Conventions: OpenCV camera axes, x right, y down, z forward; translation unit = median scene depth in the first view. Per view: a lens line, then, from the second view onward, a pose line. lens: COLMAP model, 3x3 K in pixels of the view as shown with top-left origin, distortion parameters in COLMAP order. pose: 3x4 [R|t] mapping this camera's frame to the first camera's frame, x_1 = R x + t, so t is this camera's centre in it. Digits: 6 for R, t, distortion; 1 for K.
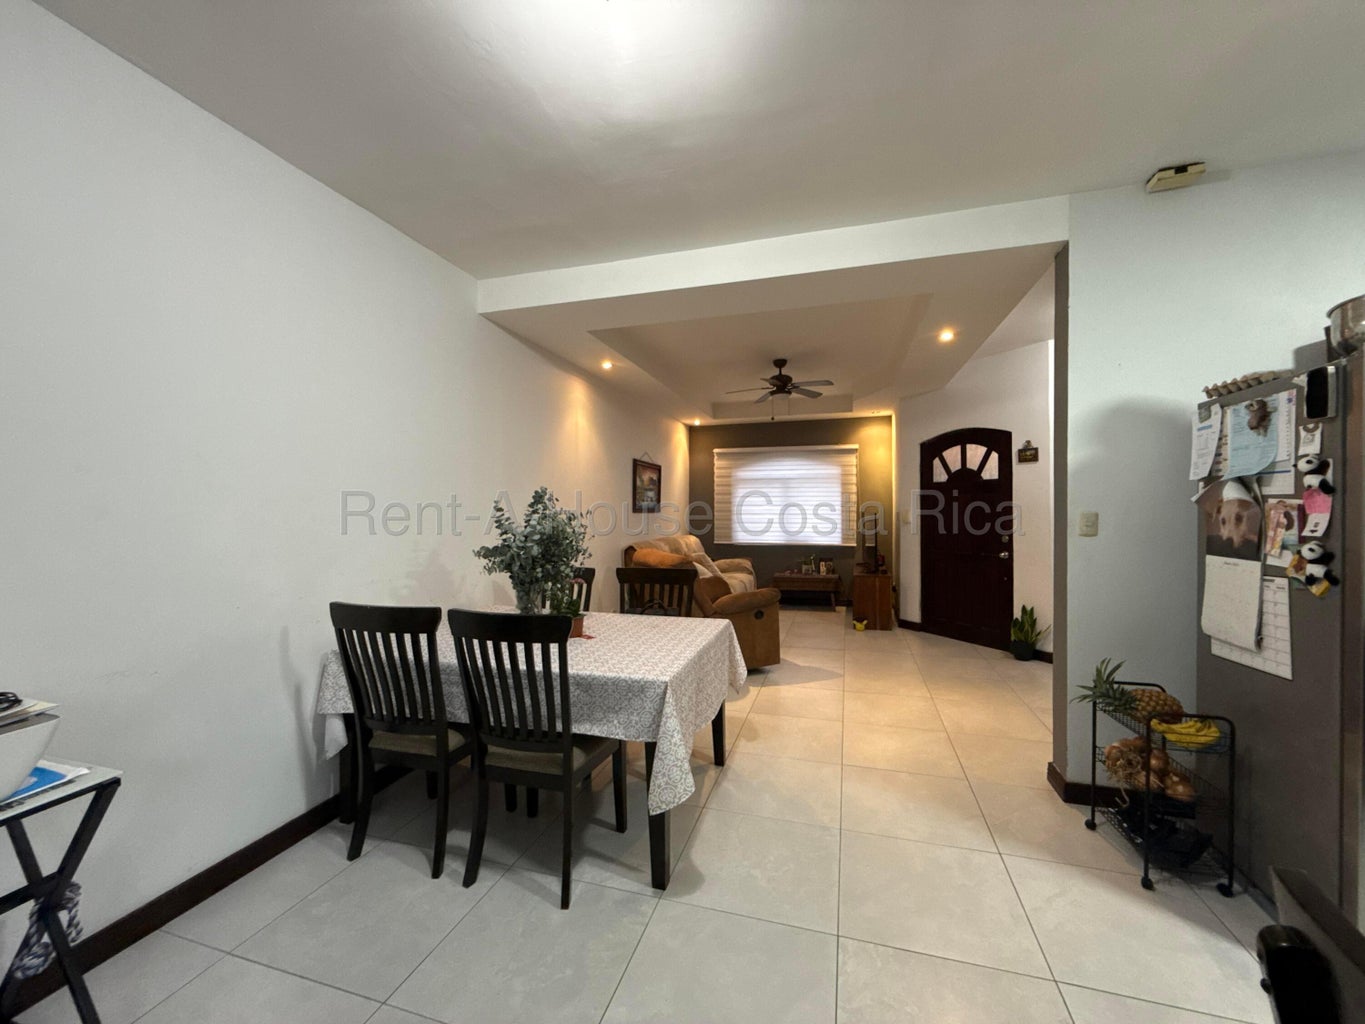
lens RADIAL K [[549.8, 0, 682.5], [0, 549.8, 512.0], [0, 0, 1]] dist [0.001638, -0.000090]
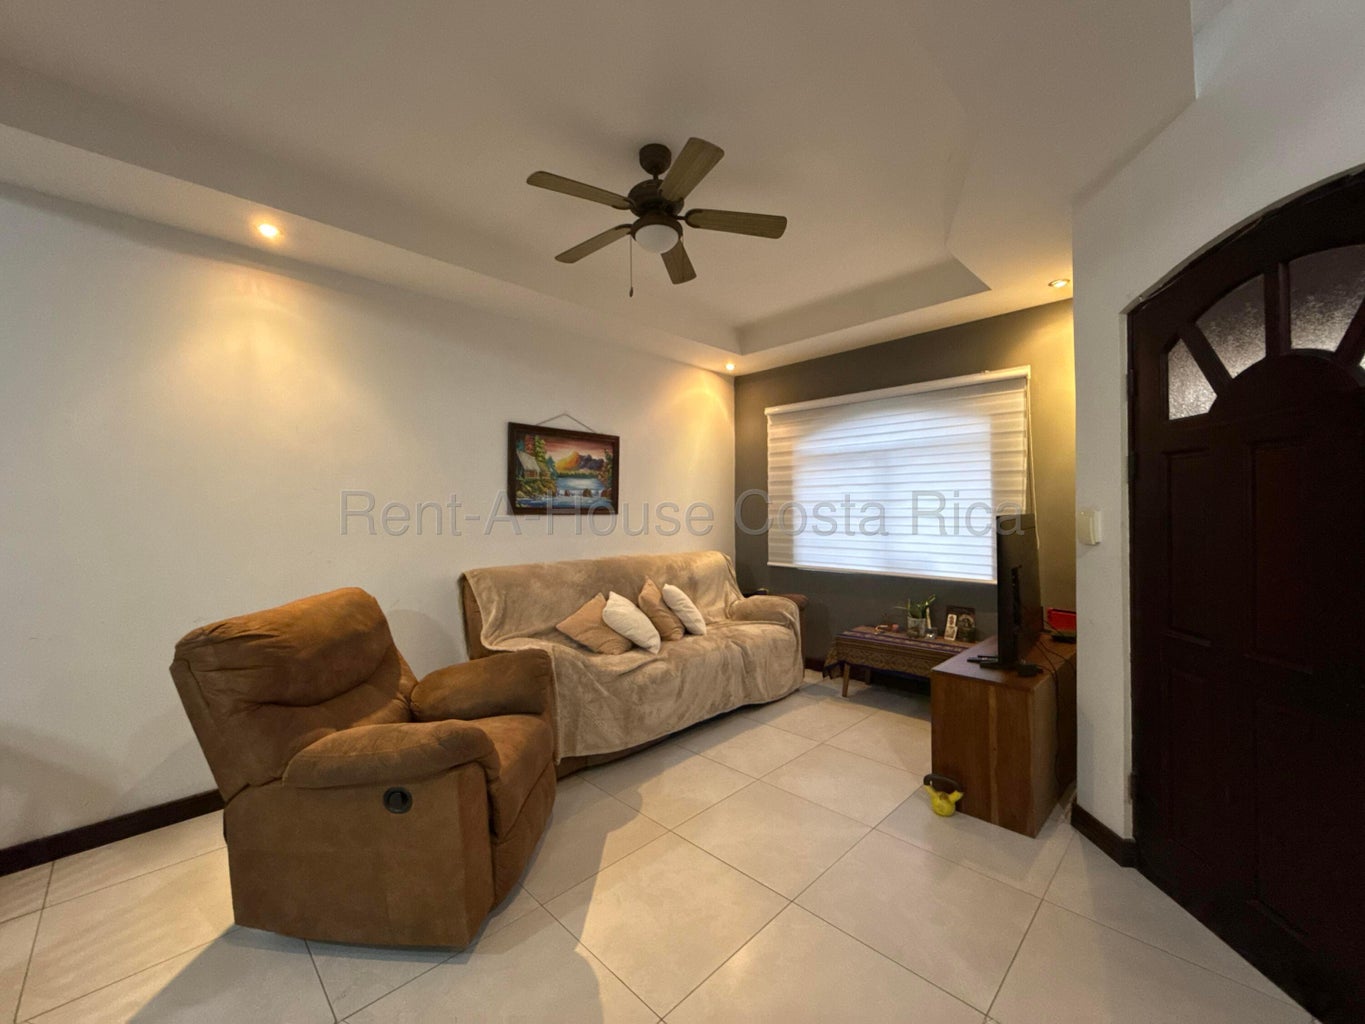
lens RADIAL K [[549.8, 0, 682.5], [0, 549.8, 512.0], [0, 0, 1]] dist [0.001638, -0.000090]
pose [[0.880735, -0.001446, -0.473608, 0.385749], [0.000974, 0.999999, -0.001241, -0.000919], [0.473609, 0.000632, 0.880735, 0.627469]]
